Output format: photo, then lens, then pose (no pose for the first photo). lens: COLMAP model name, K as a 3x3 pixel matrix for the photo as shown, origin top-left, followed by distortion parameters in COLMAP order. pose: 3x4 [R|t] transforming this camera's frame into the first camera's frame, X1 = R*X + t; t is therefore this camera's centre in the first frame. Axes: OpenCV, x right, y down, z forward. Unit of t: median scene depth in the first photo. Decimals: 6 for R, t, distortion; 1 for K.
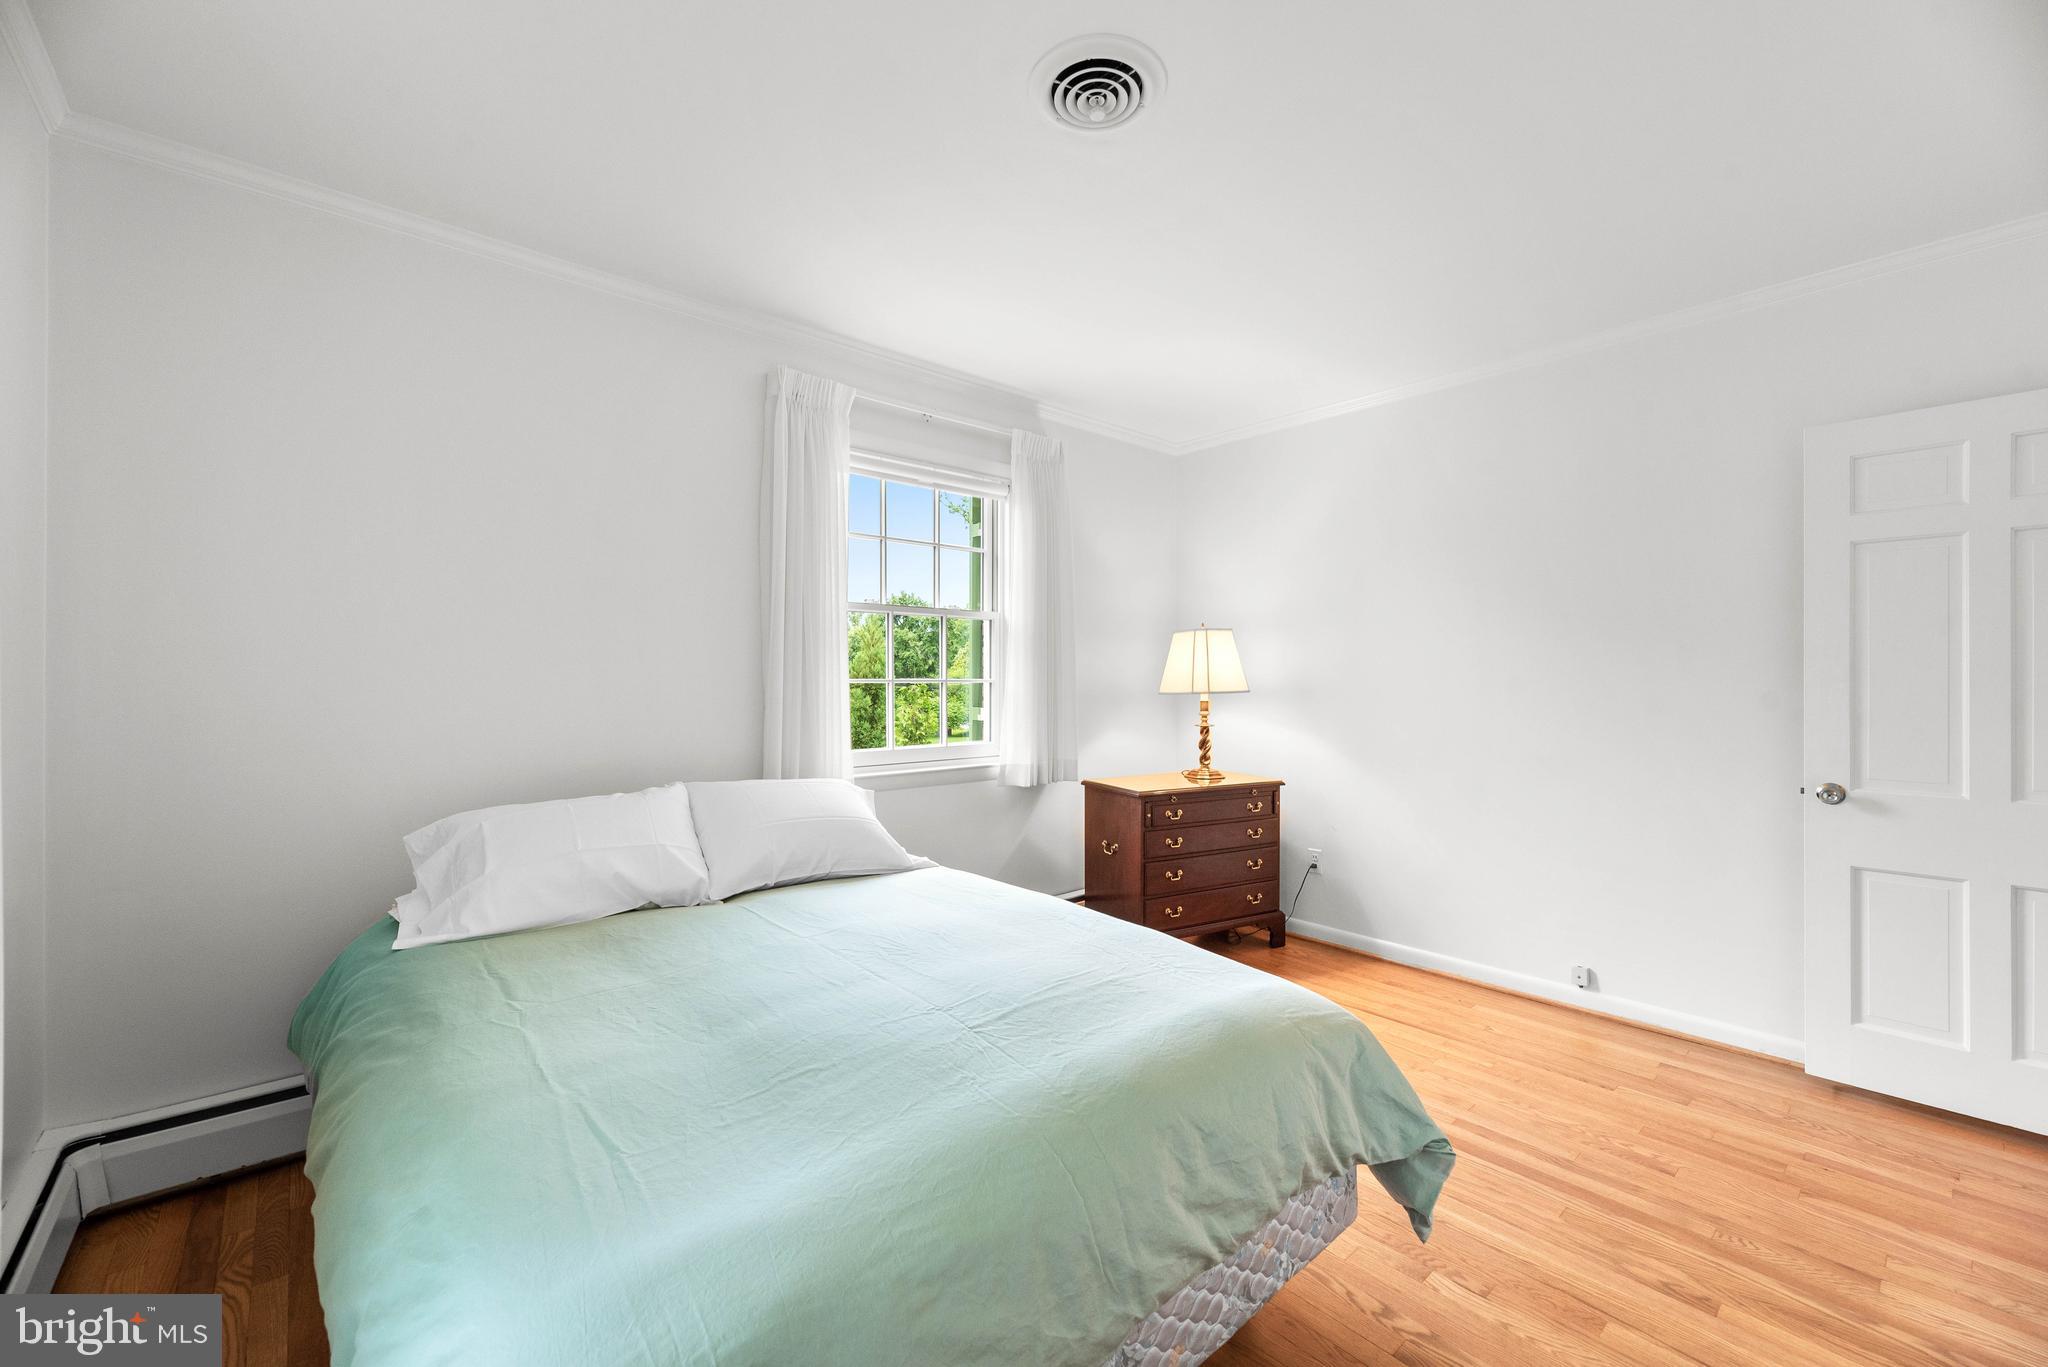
lens RADIAL K [[831.4, 0, 1024.0], [0, 831.4, 683.5], [0, 0, 1]] dist [0.000196, -0.000020]
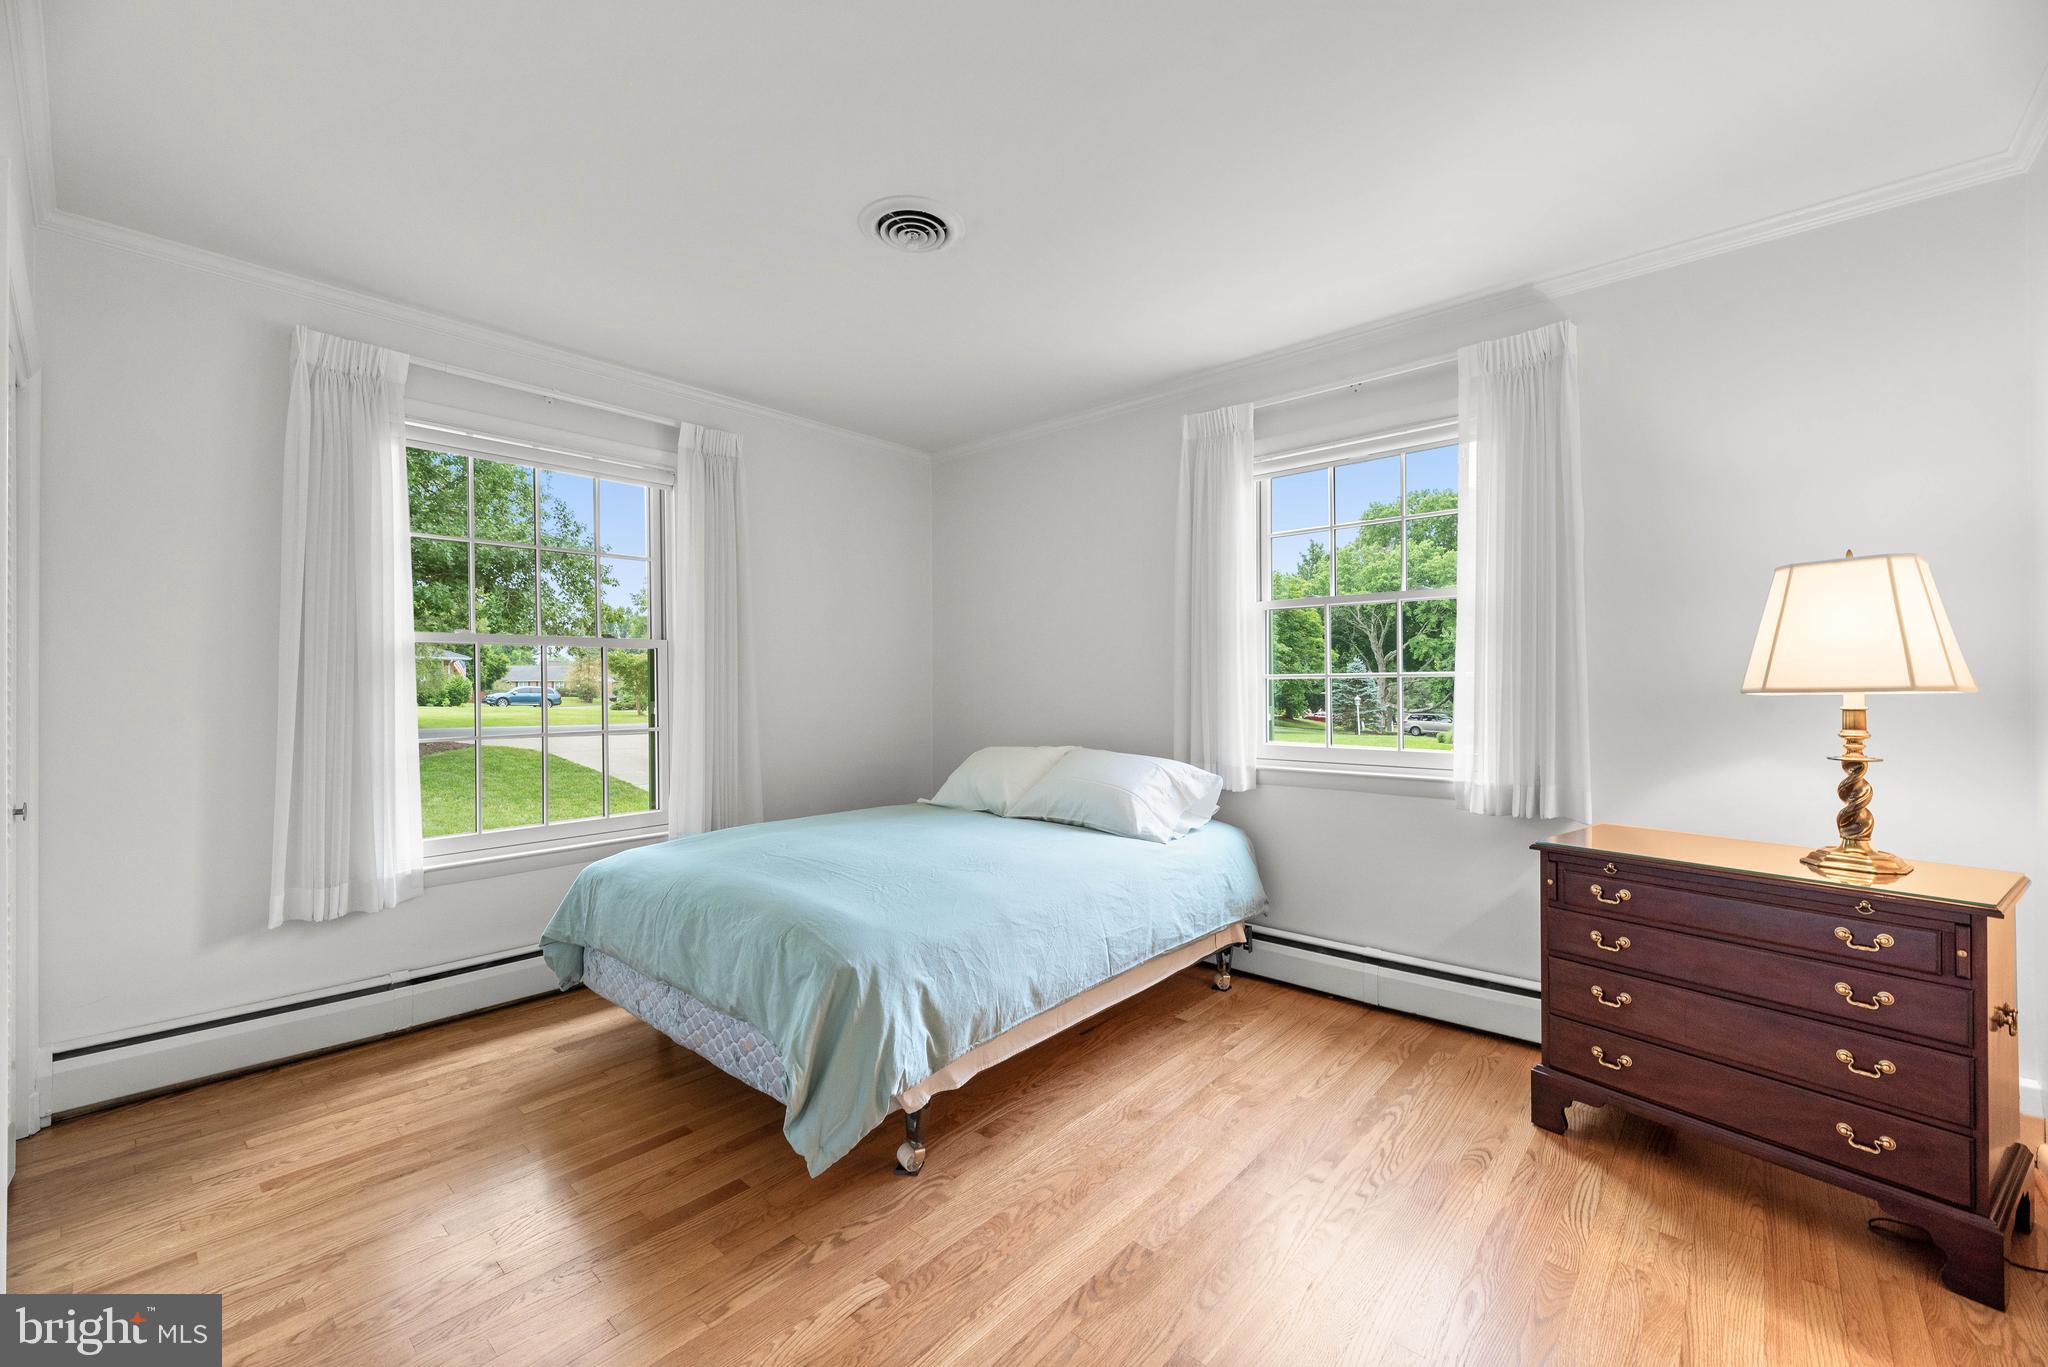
lens RADIAL K [[840.4, 0, 1024.0], [0, 840.4, 683.5], [0, 0, 1]] dist [0.021482, 0.000047]
pose [[0.127171, -0.006538, -0.991859, 0.704198], [-0.001815, 0.999975, -0.006825, 0.011251], [0.991879, 0.002668, 0.127156, 0.487648]]
